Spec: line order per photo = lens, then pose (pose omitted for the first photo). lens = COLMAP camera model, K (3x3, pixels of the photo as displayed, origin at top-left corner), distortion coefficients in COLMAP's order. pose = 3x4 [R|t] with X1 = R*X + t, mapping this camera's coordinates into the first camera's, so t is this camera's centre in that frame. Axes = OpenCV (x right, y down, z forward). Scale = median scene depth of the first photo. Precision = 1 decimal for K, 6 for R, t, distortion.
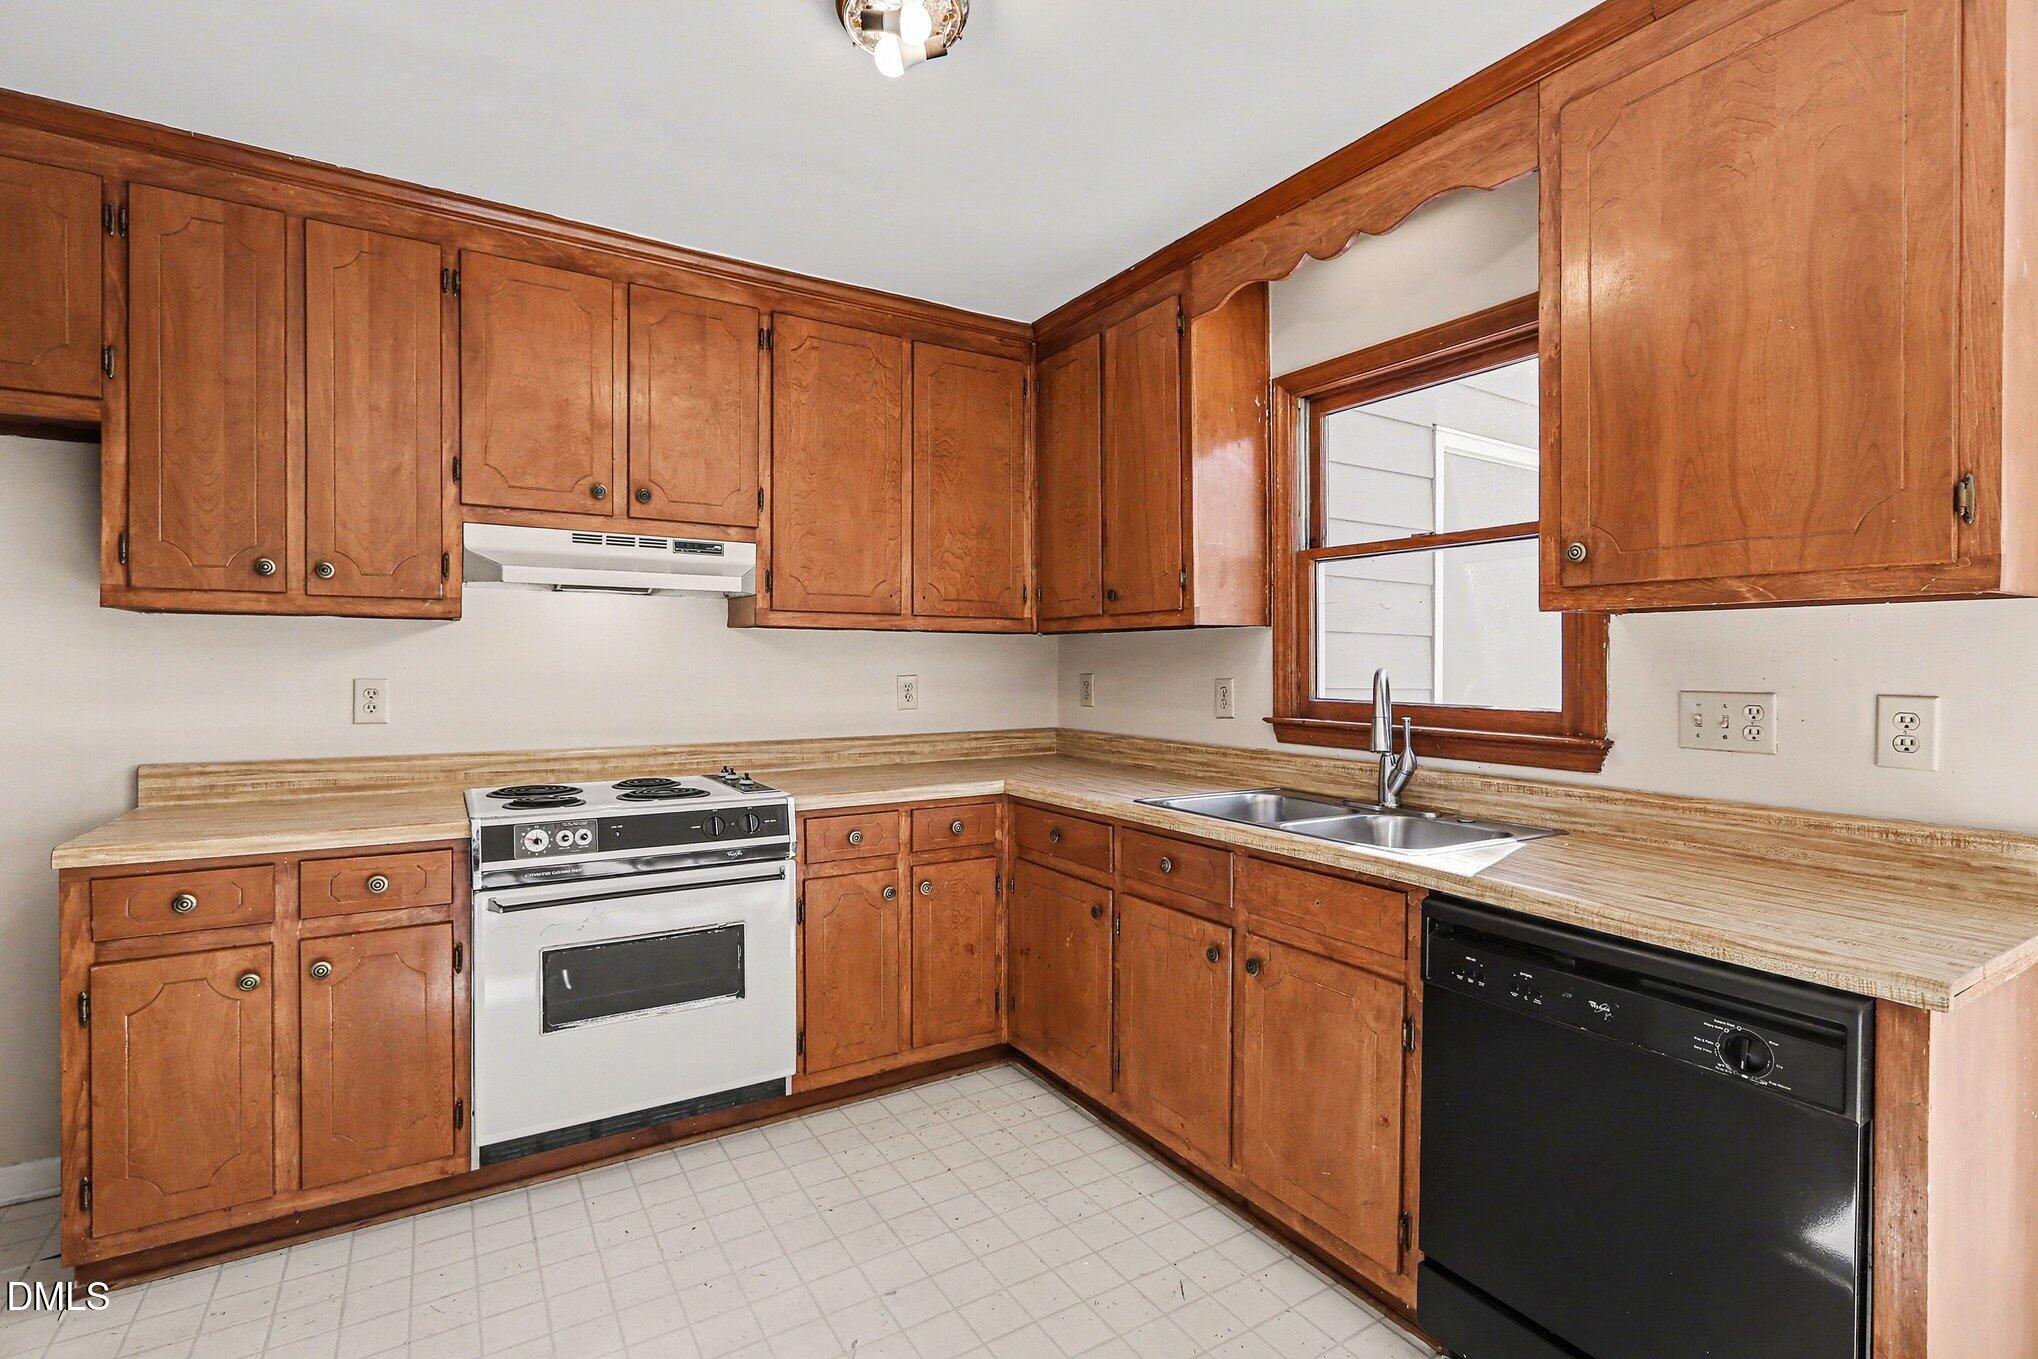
lens RADIAL K [[961.6, 0, 1019.3], [0, 961.6, 675.7], [0, 0, 1]] dist [0.000271, 0.000429]
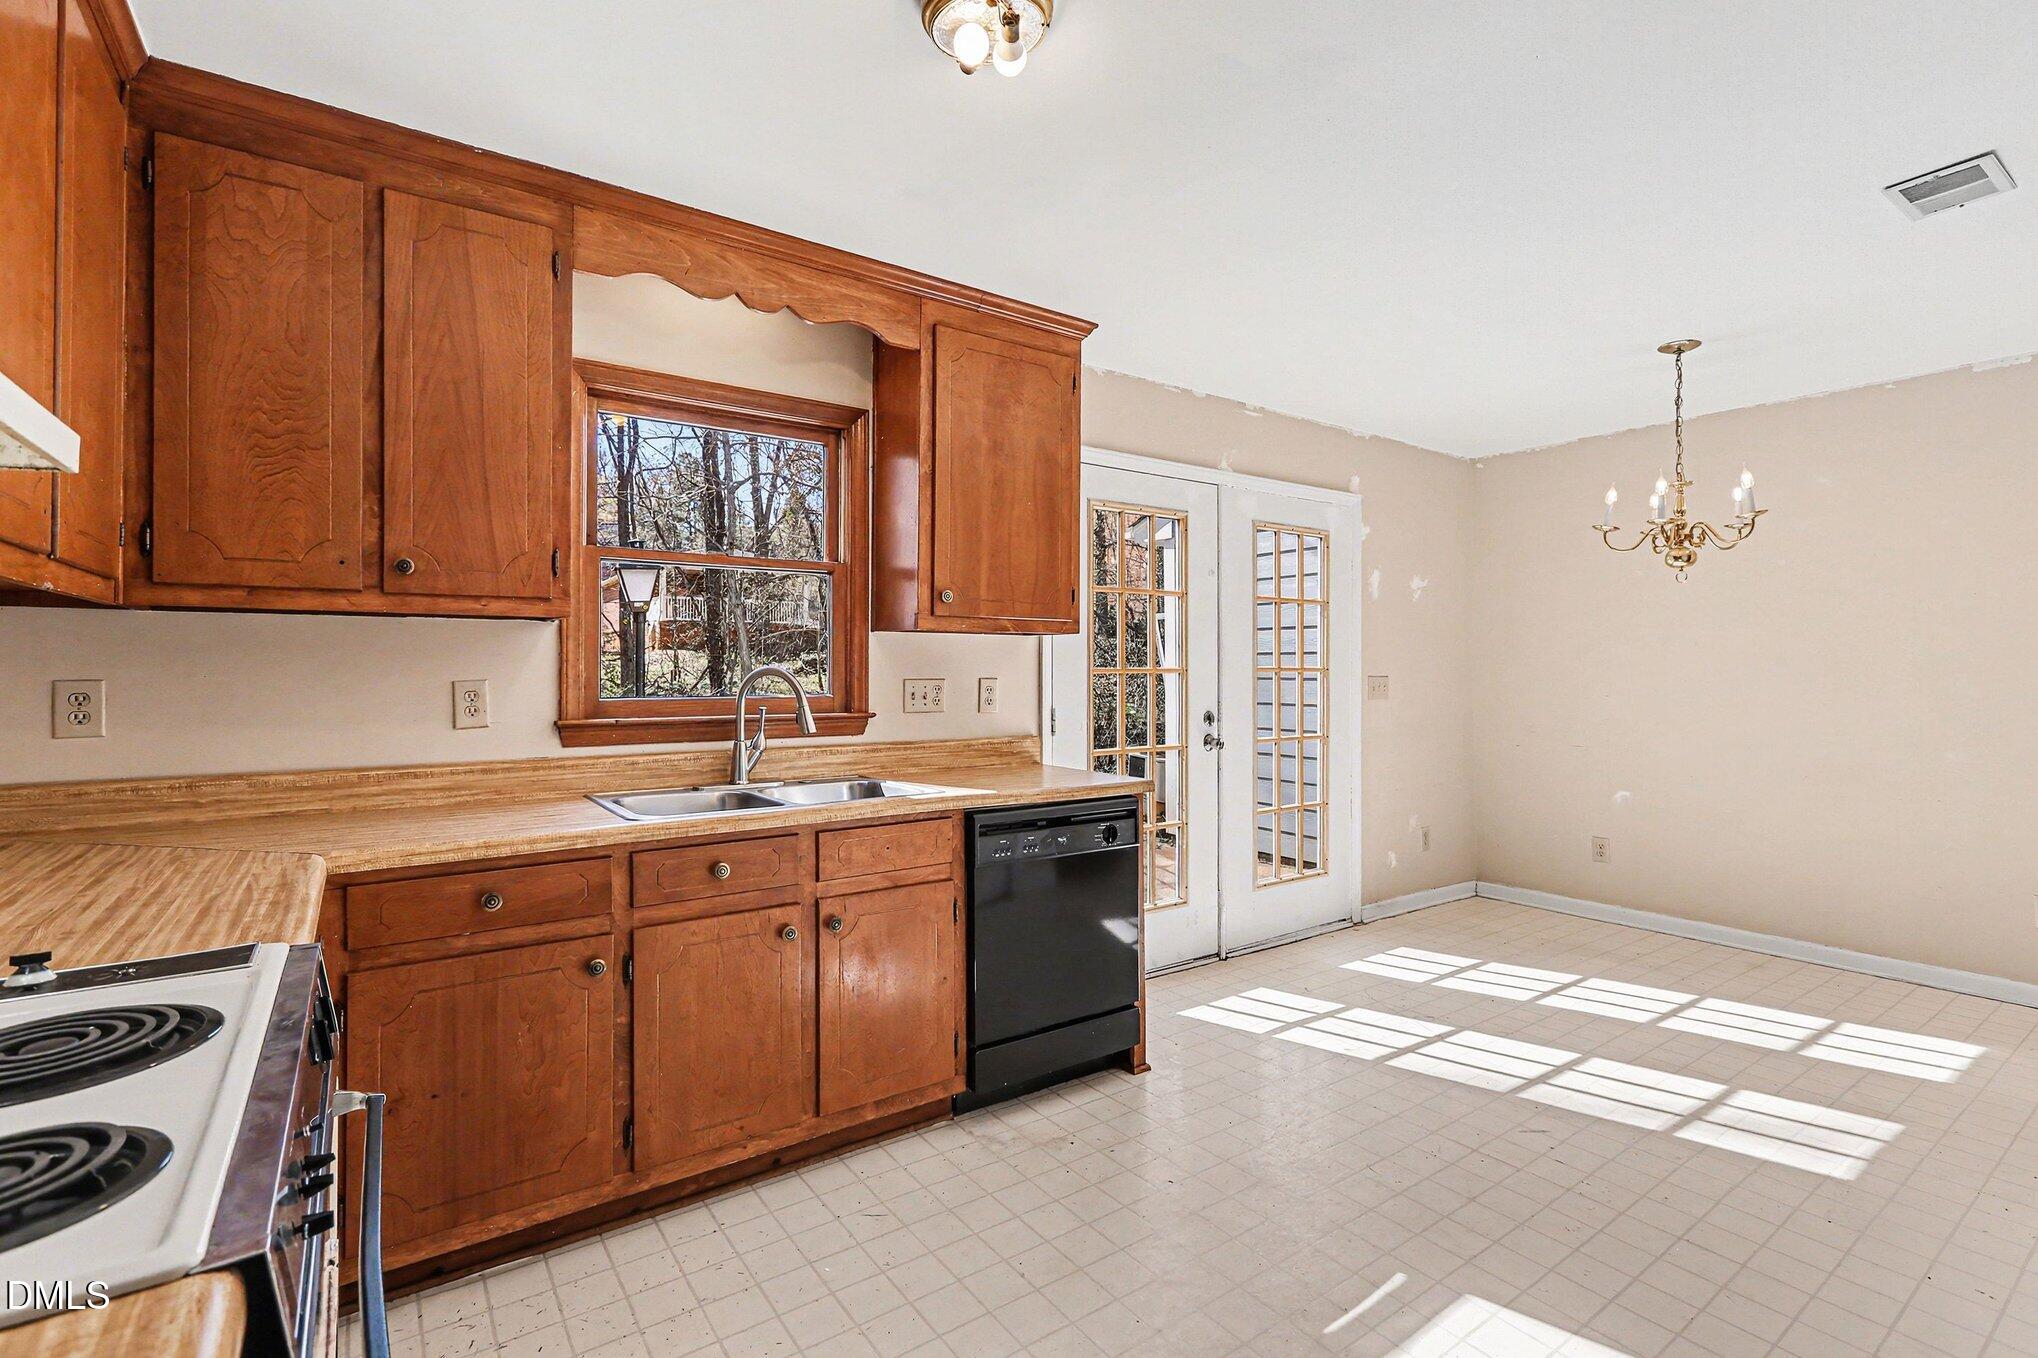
lens RADIAL K [[929.4, 0, 1022.2], [0, 929.4, 652.5], [0, 0, 1]] dist [-0.002886, 0.003436]
pose [[-0.069044, 0.016887, 0.997471, -0.728043], [0.014551, 0.999767, -0.015918, -0.001804], [-0.997507, 0.013415, -0.069274, 0.690597]]
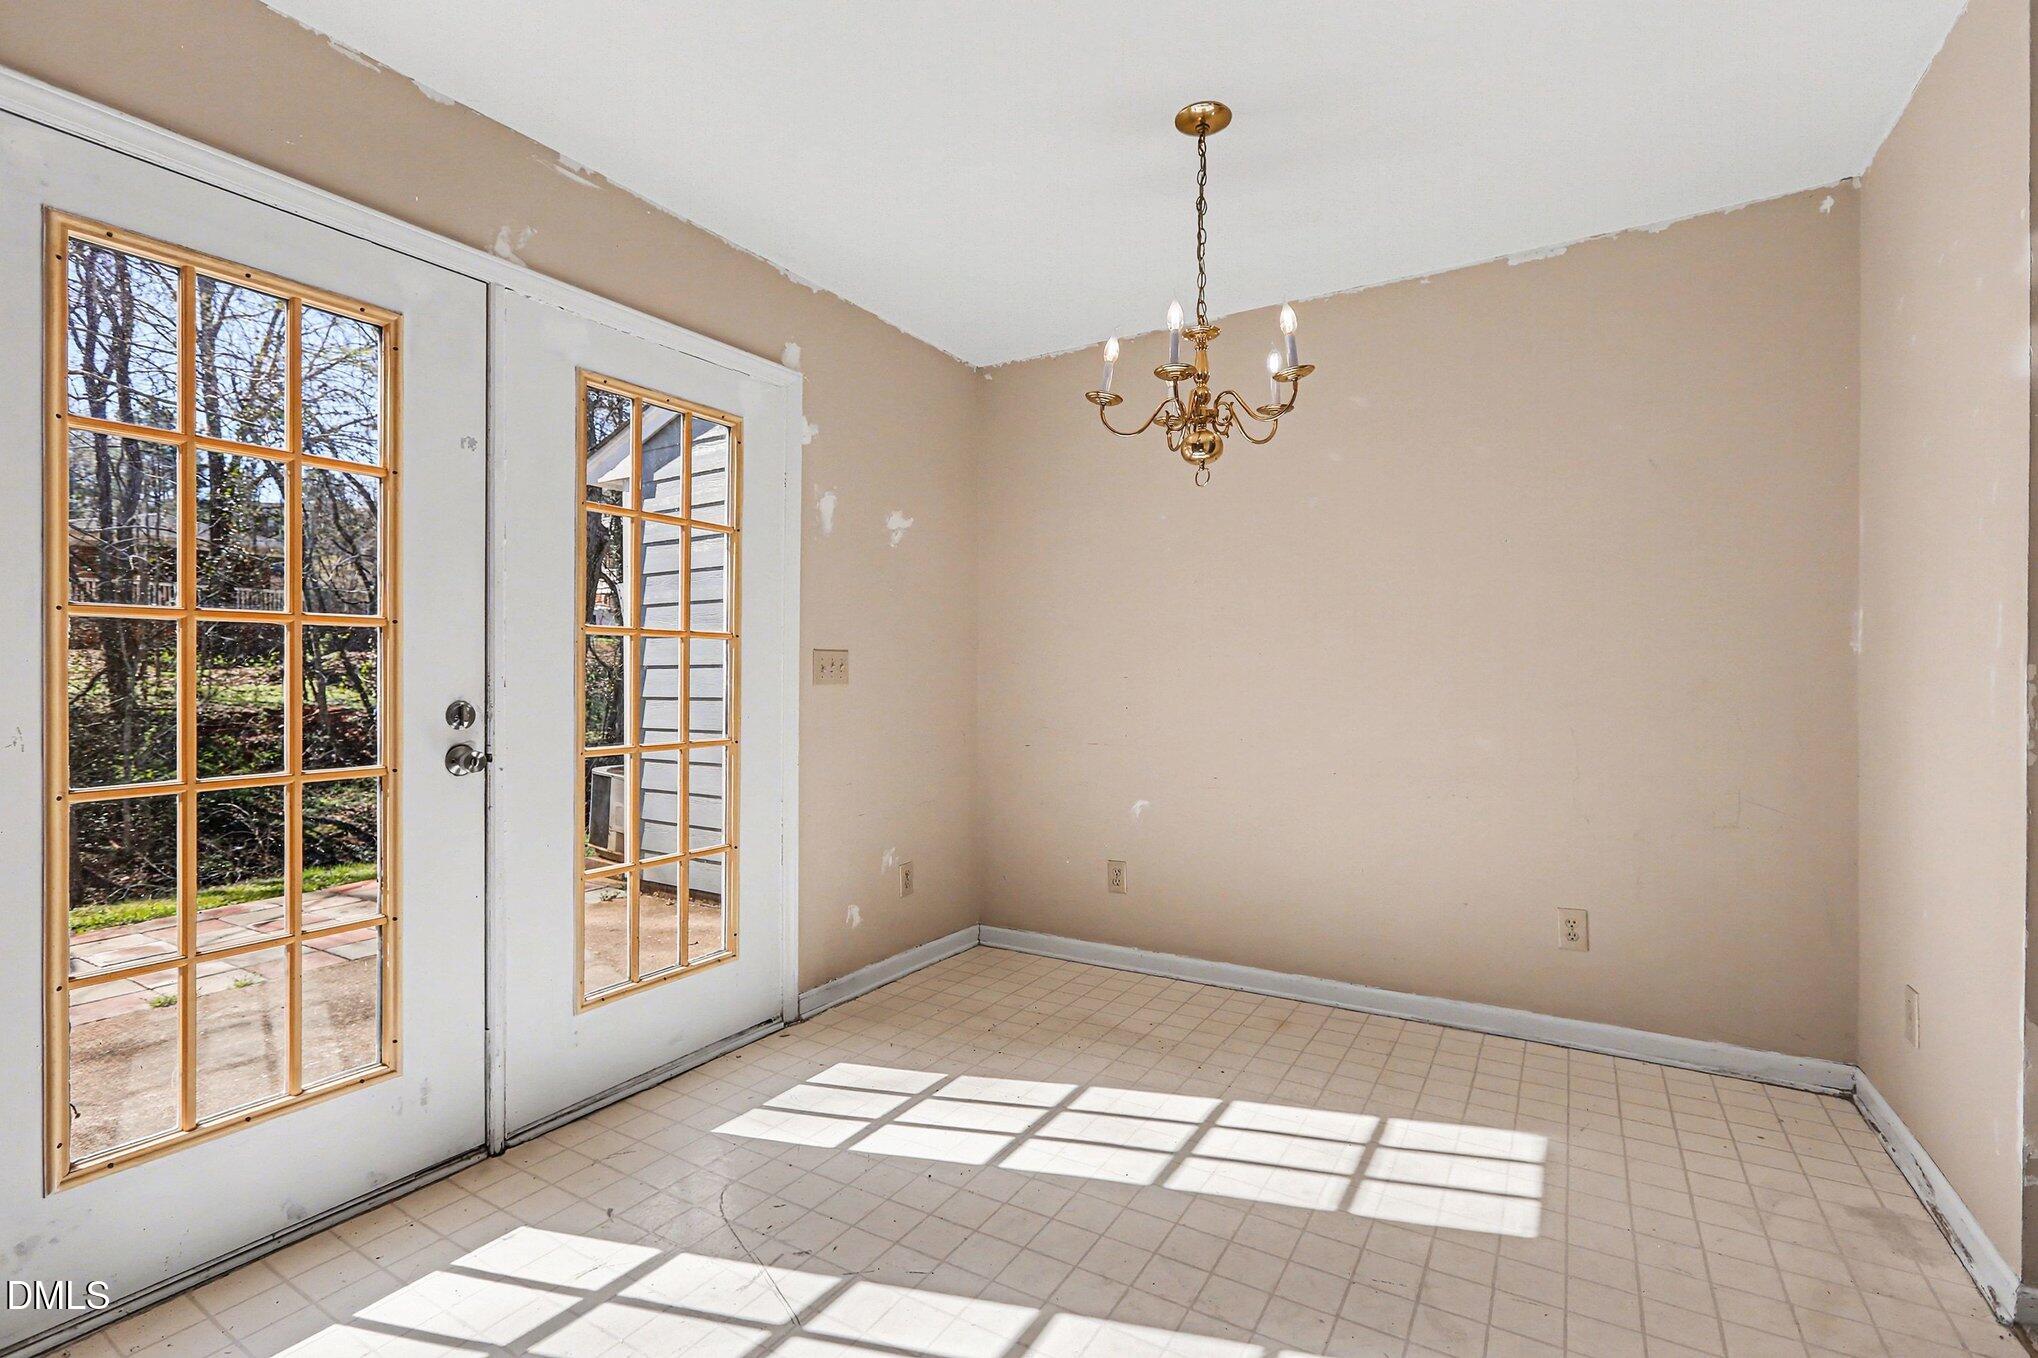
lens RADIAL K [[929.4, 0, 1016.5], [0, 929.4, 678.6], [0, 0, 1]] dist [-0.002886, 0.003436]
pose [[-0.457746, -0.003610, 0.889076, -0.146523], [0.014989, 0.999818, 0.011777, 0.055446], [-0.888957, 0.018717, -0.457609, 0.198418]]
